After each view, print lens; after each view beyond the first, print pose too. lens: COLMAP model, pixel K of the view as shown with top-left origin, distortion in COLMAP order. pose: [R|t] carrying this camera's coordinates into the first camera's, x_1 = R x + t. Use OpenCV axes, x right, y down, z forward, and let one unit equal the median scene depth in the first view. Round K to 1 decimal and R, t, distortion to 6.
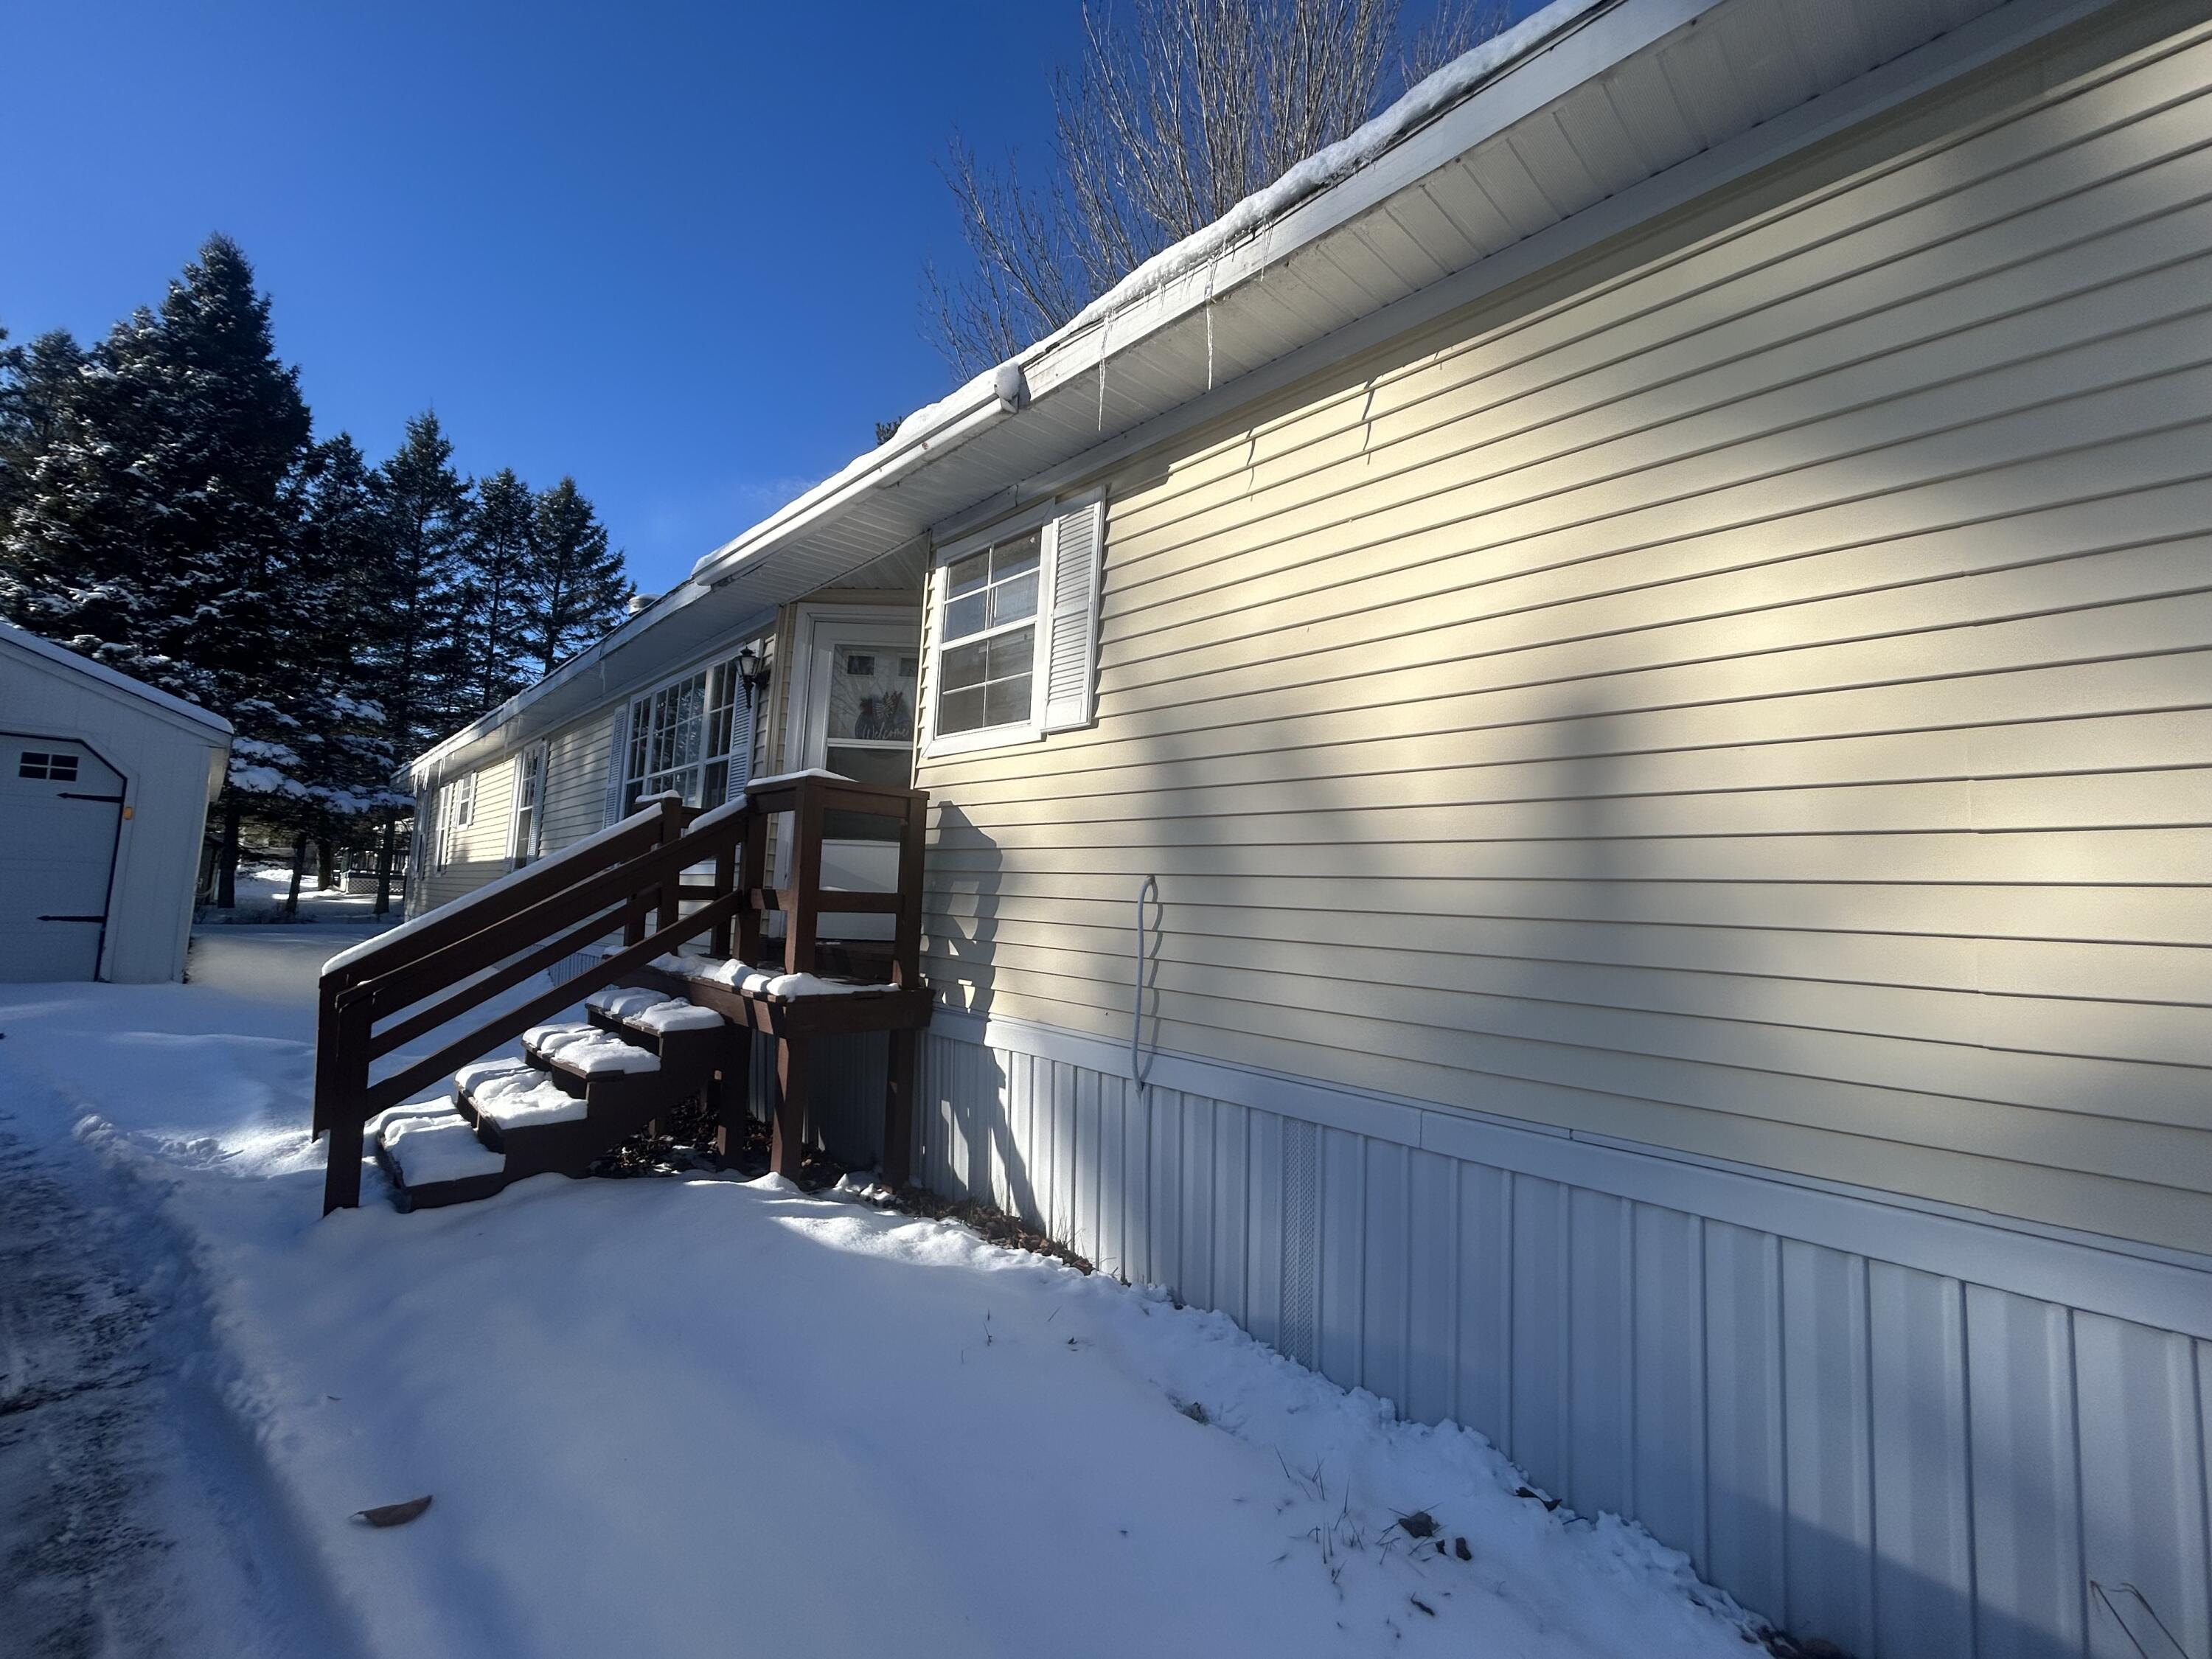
lens RADIAL K [[894.4, 0, 1104.4], [0, 894.4, 825.5], [0, 0, 1]] dist [-0.003554, -0.000298]
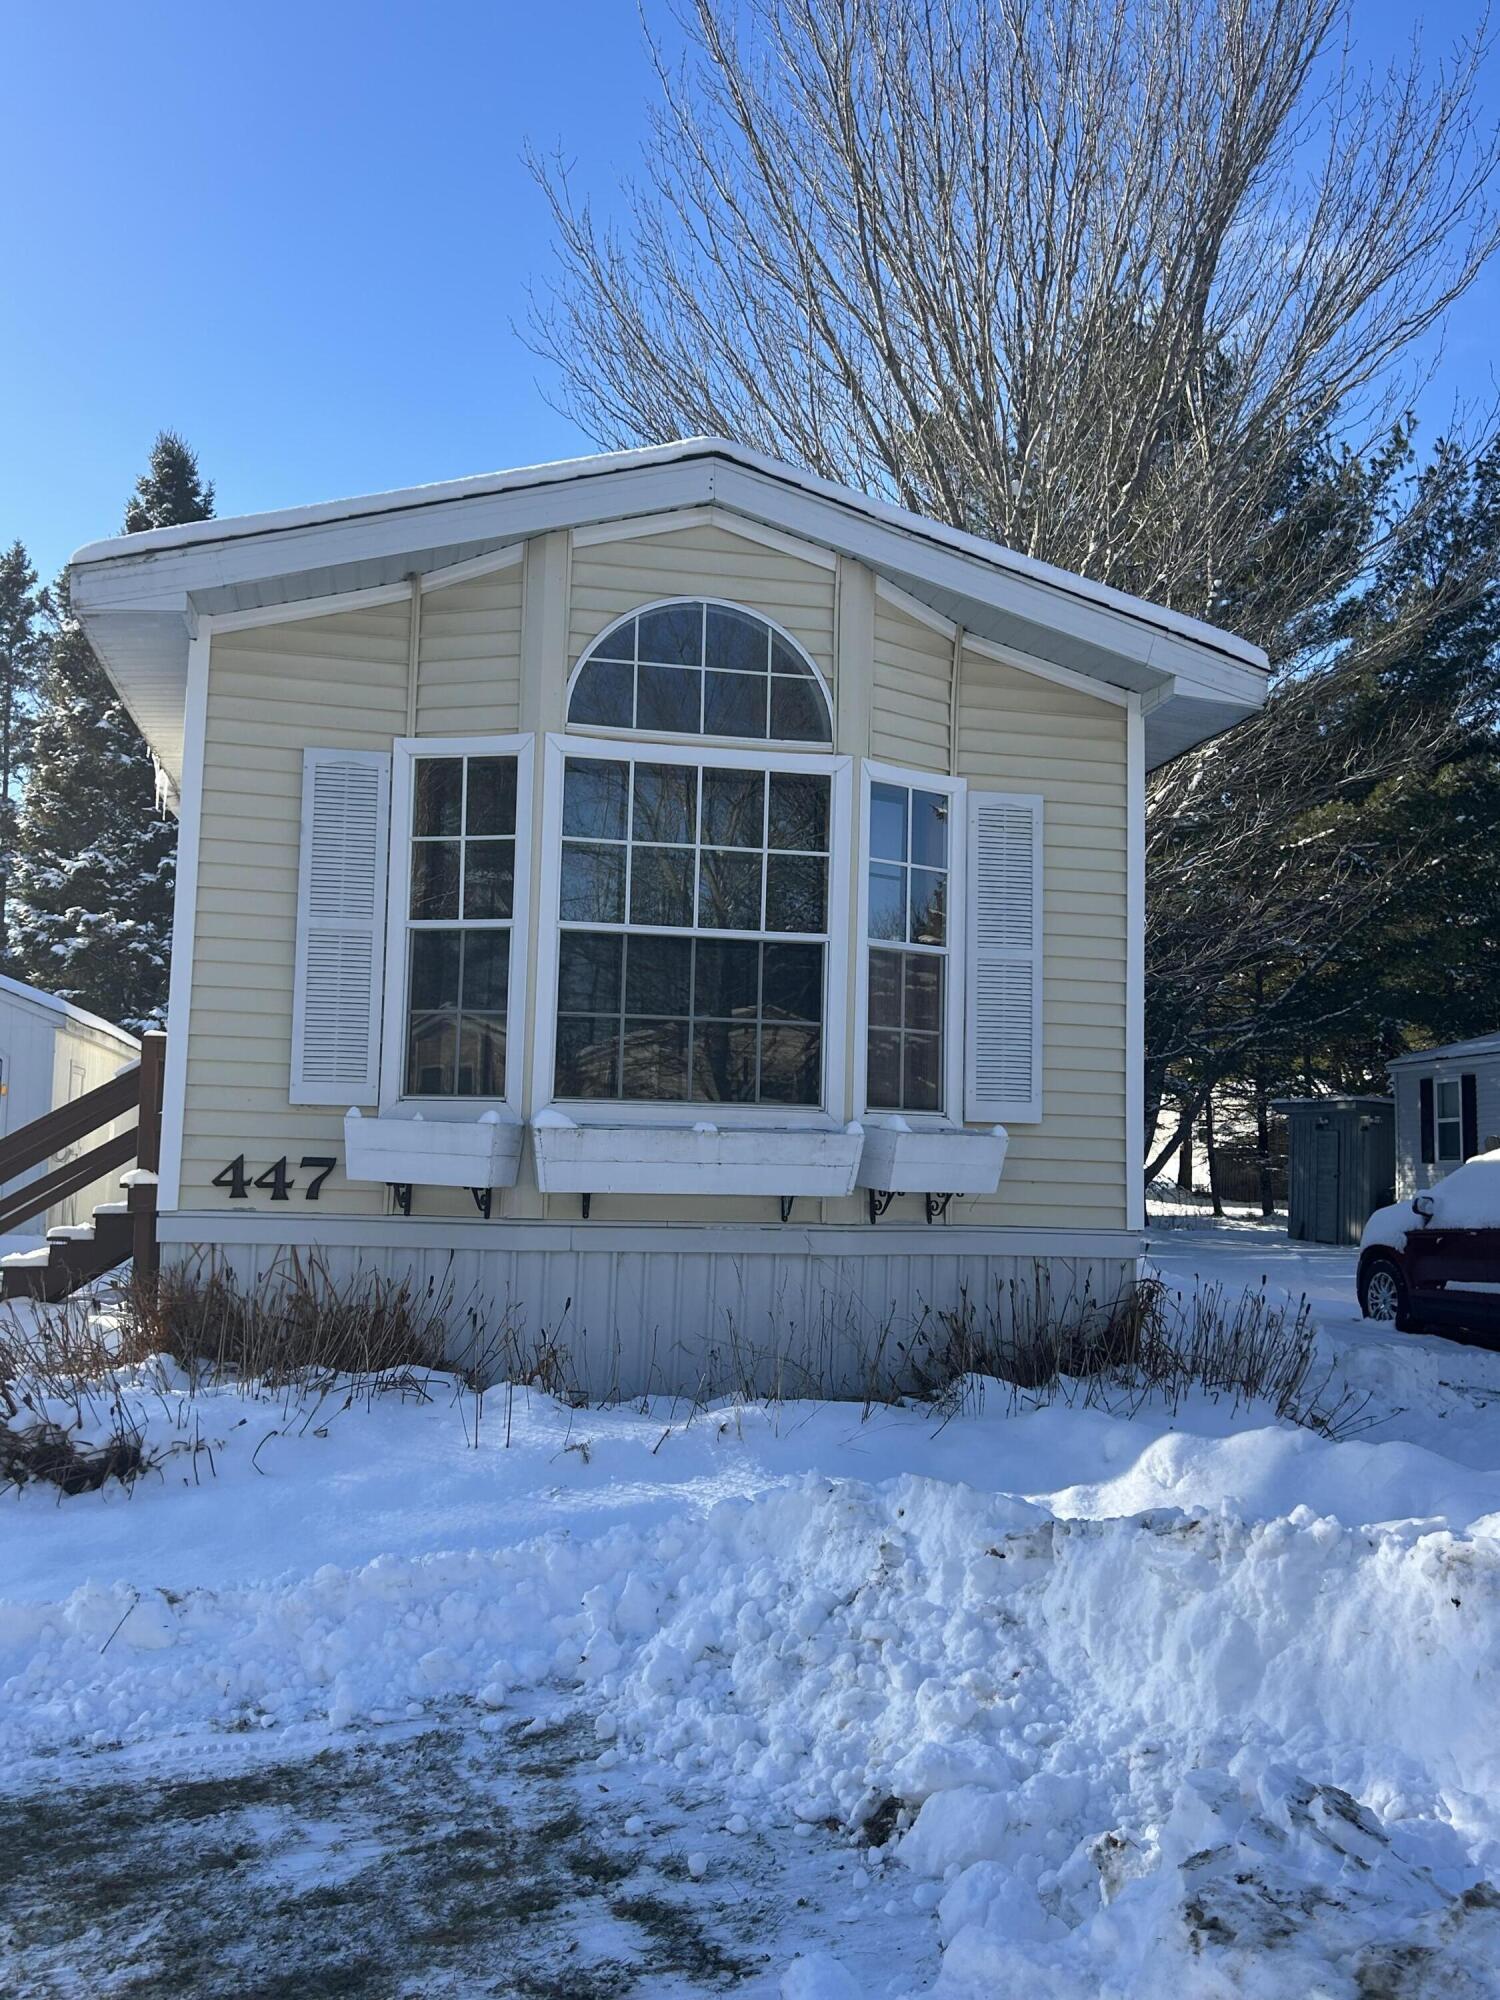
lens RADIAL K [[1804.0, 0, 751.0], [0, 1804.0, 1005.2], [0, 0, 1]] dist [0.010467, 0.003298]
pose [[0.835158, -0.080220, -0.544129, 0.492929], [0.067361, 0.996777, -0.043565, 0.021668], [0.545870, -0.000270, 0.837870, -0.217355]]
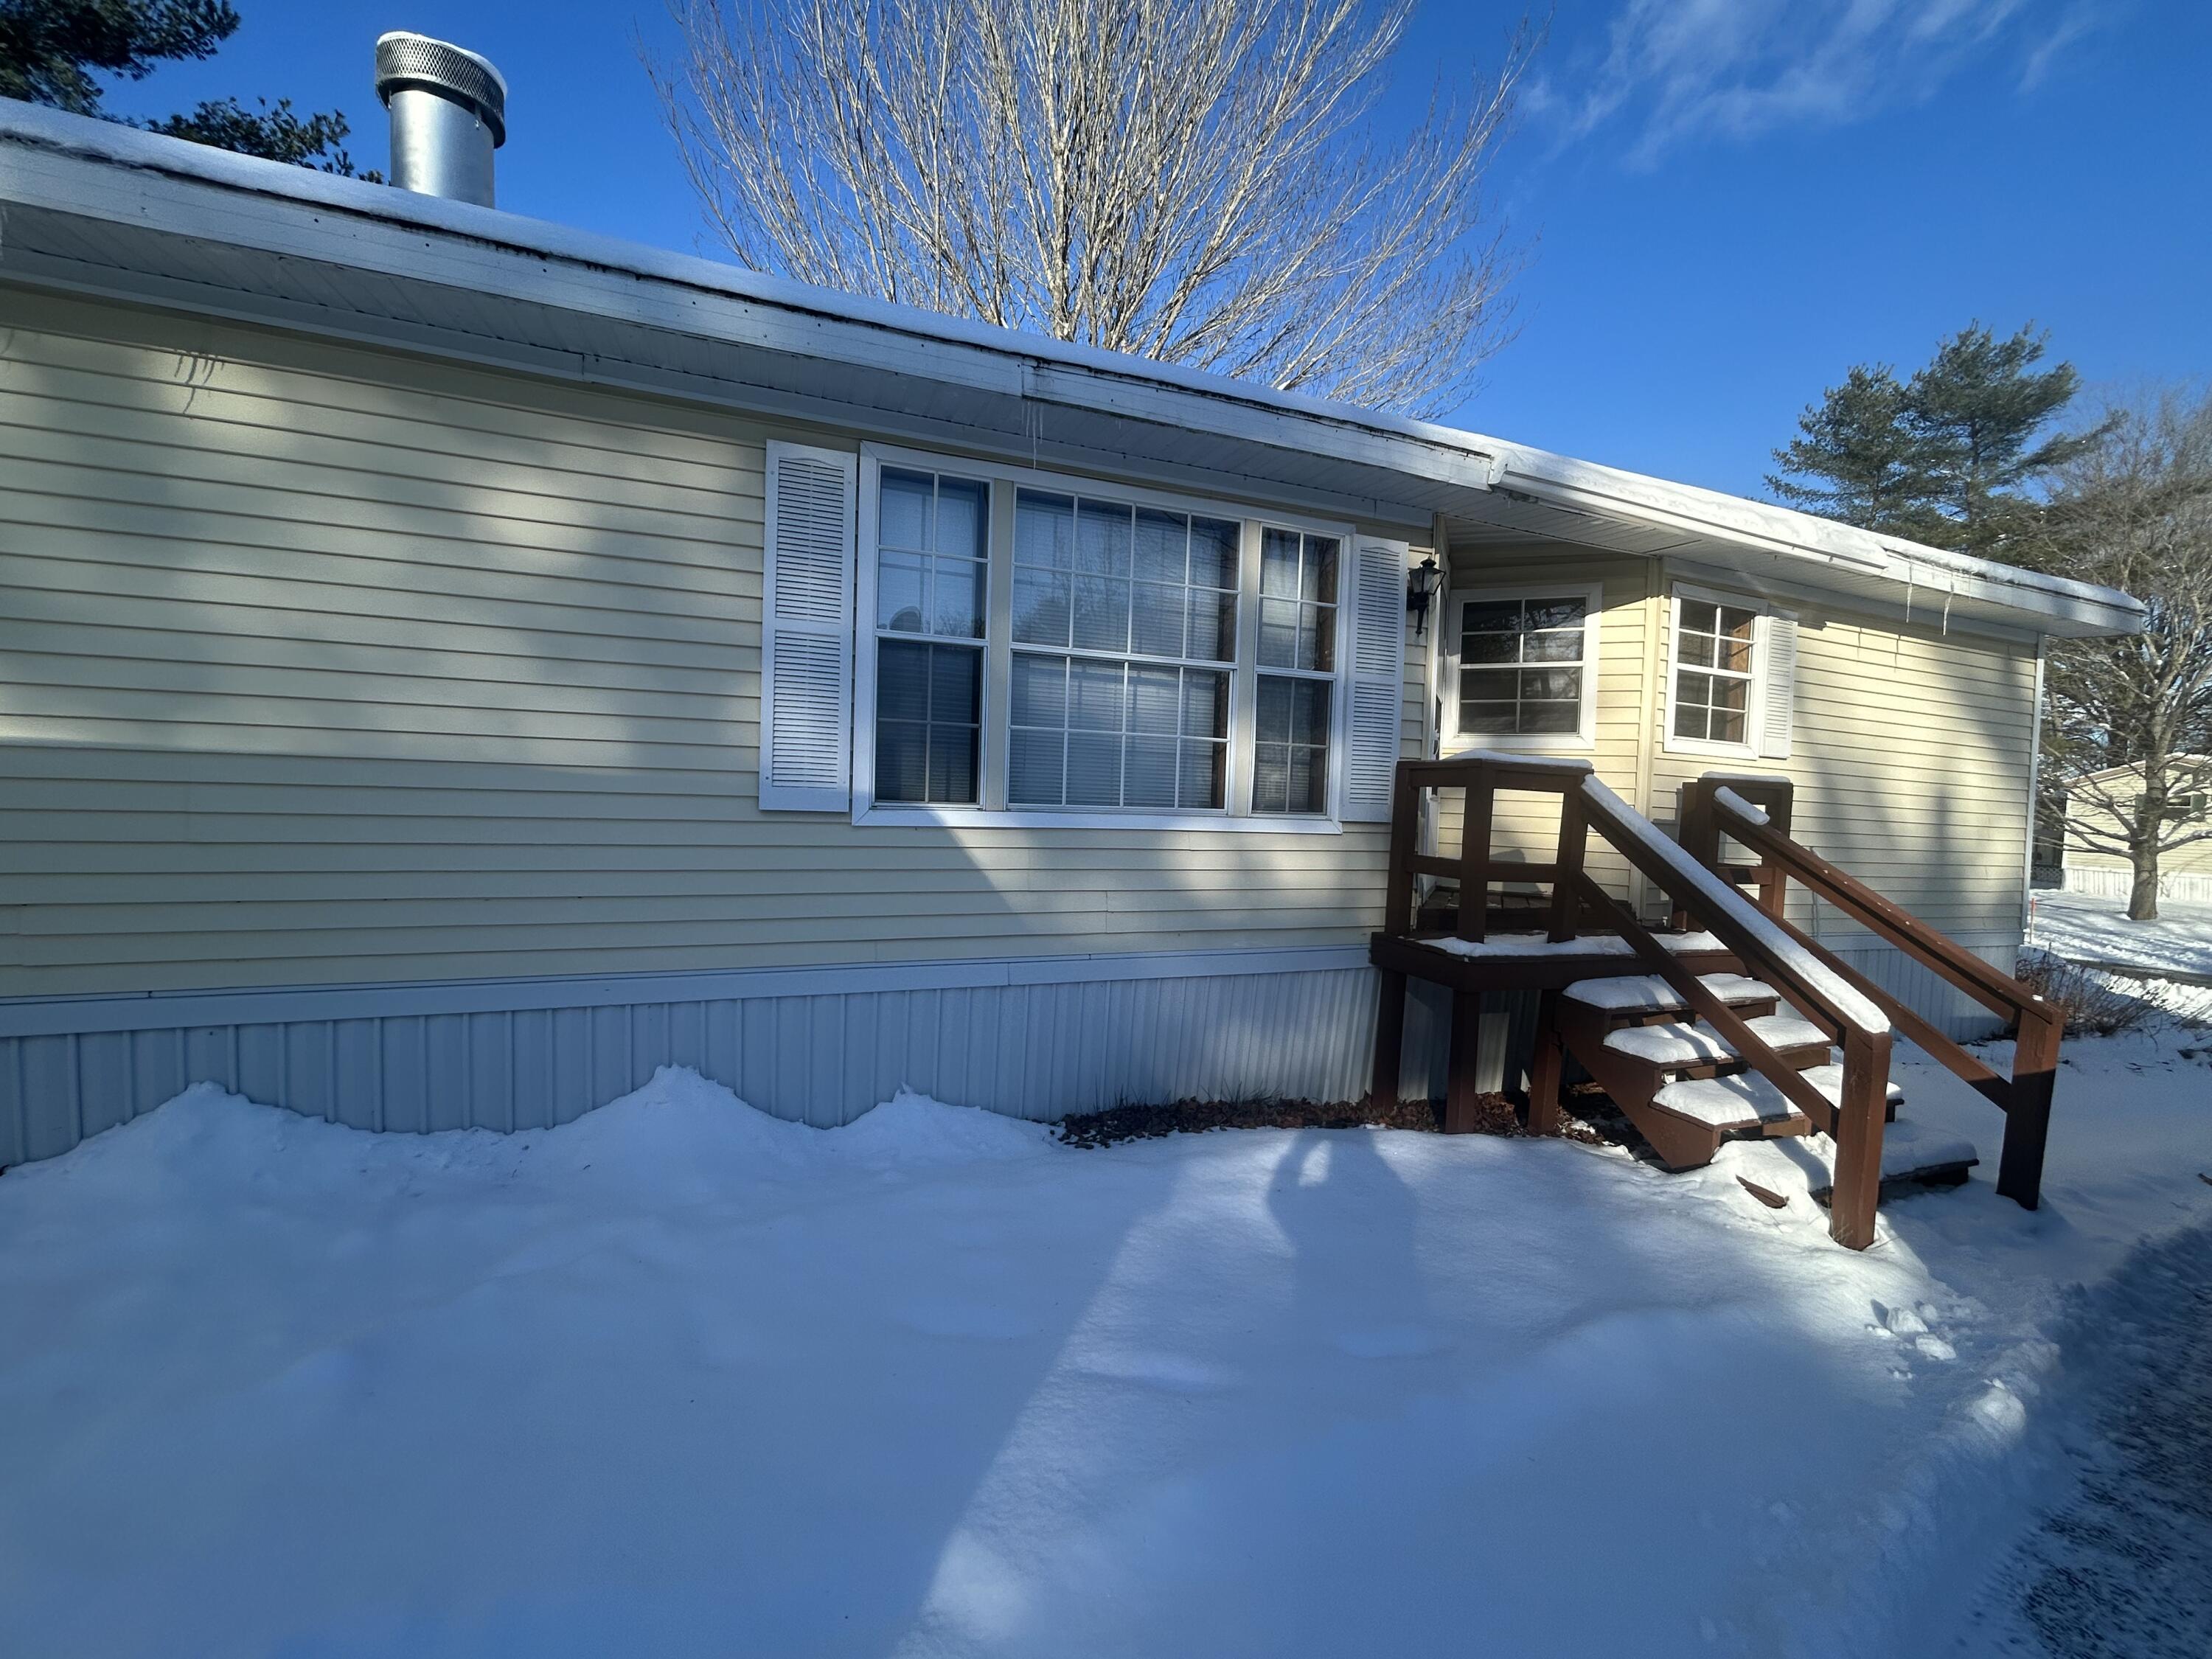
lens RADIAL K [[894.4, 0, 1104.9], [0, 894.4, 831.1], [0, 0, 1]] dist [-0.003554, -0.000298]
pose [[0.385929, -0.053760, 0.920961, -0.949572], [-0.103914, 0.989414, 0.101301, -0.005508], [-0.916657, -0.134796, 0.376257, 0.695690]]
